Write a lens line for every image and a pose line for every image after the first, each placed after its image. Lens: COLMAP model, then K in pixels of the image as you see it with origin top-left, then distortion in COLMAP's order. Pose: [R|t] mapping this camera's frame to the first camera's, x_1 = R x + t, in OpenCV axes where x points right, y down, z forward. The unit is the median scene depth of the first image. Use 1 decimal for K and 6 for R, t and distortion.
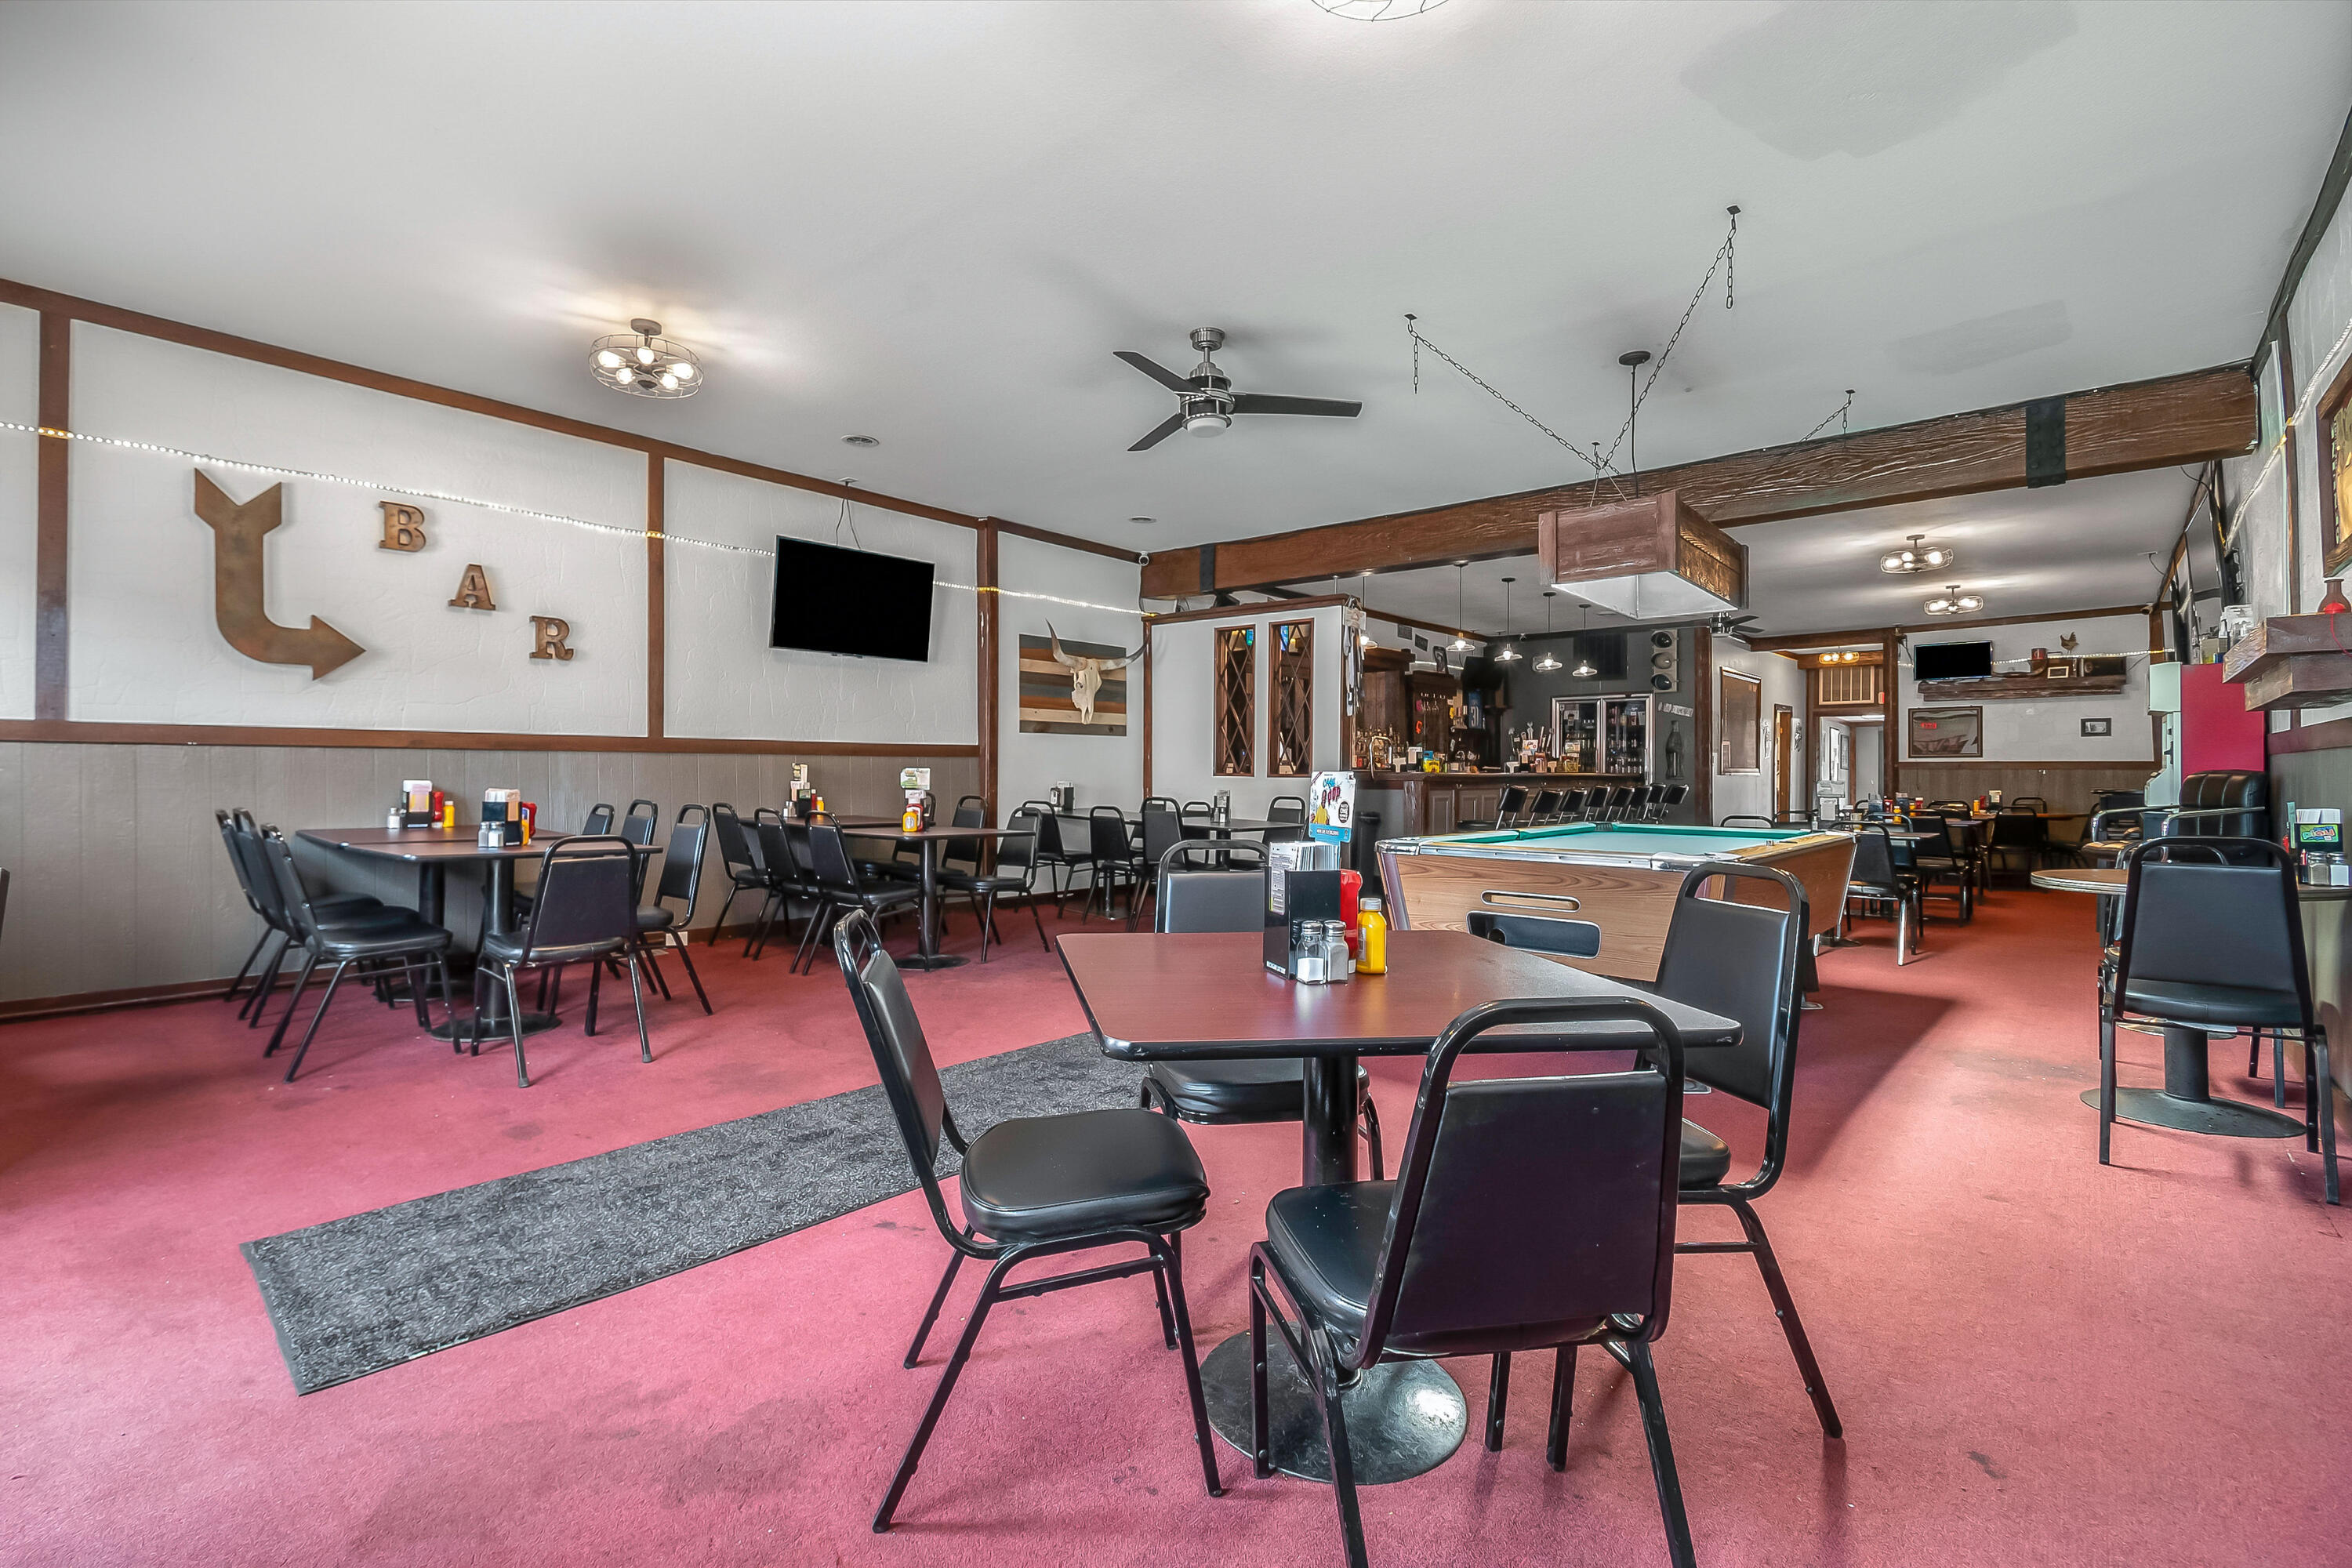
lens RADIAL K [[1048.5, 0, 1169.2], [0, 1048.5, 767.8], [0, 0, 1]] dist [0.006180, -0.001503]
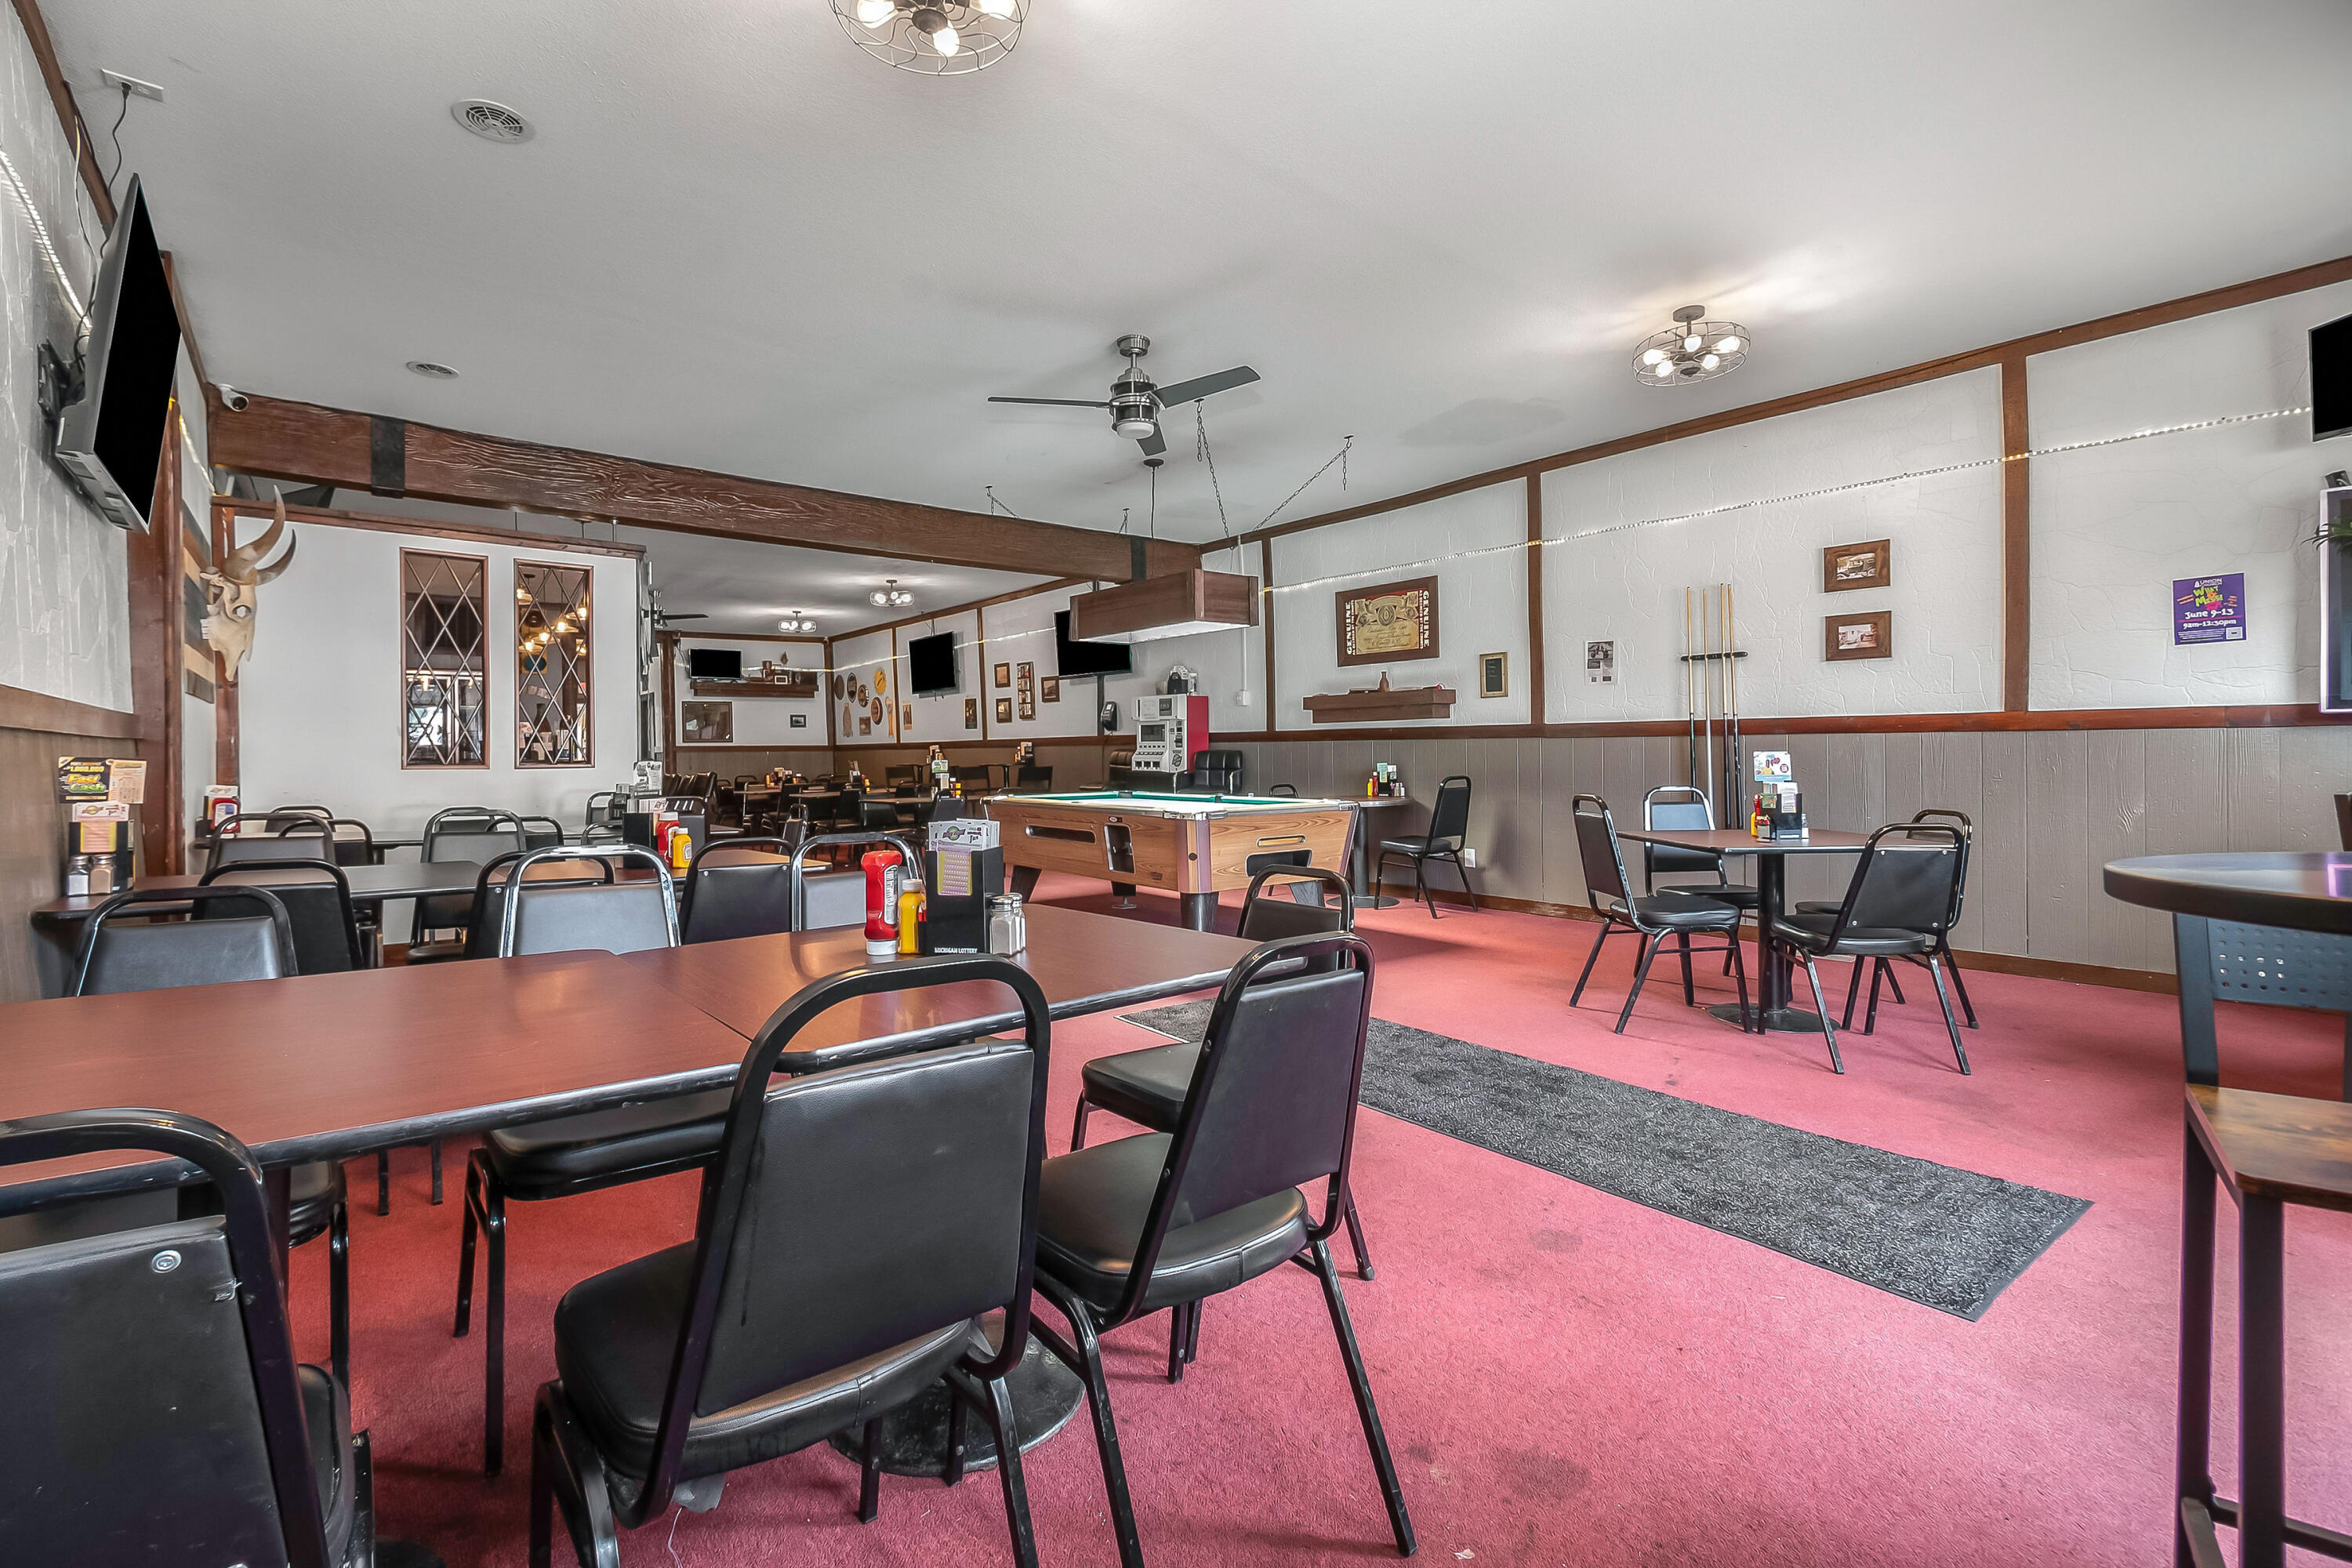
lens RADIAL K [[1048.5, 0, 1110.5], [0, 1048.5, 755.0], [0, 0, 1]] dist [0.006180, -0.001503]
pose [[0.189635, -0.010483, 0.981799, -0.456632], [0.007582, 0.999929, 0.009212, -0.004199], [-0.981825, 0.005697, 0.189701, 0.377235]]
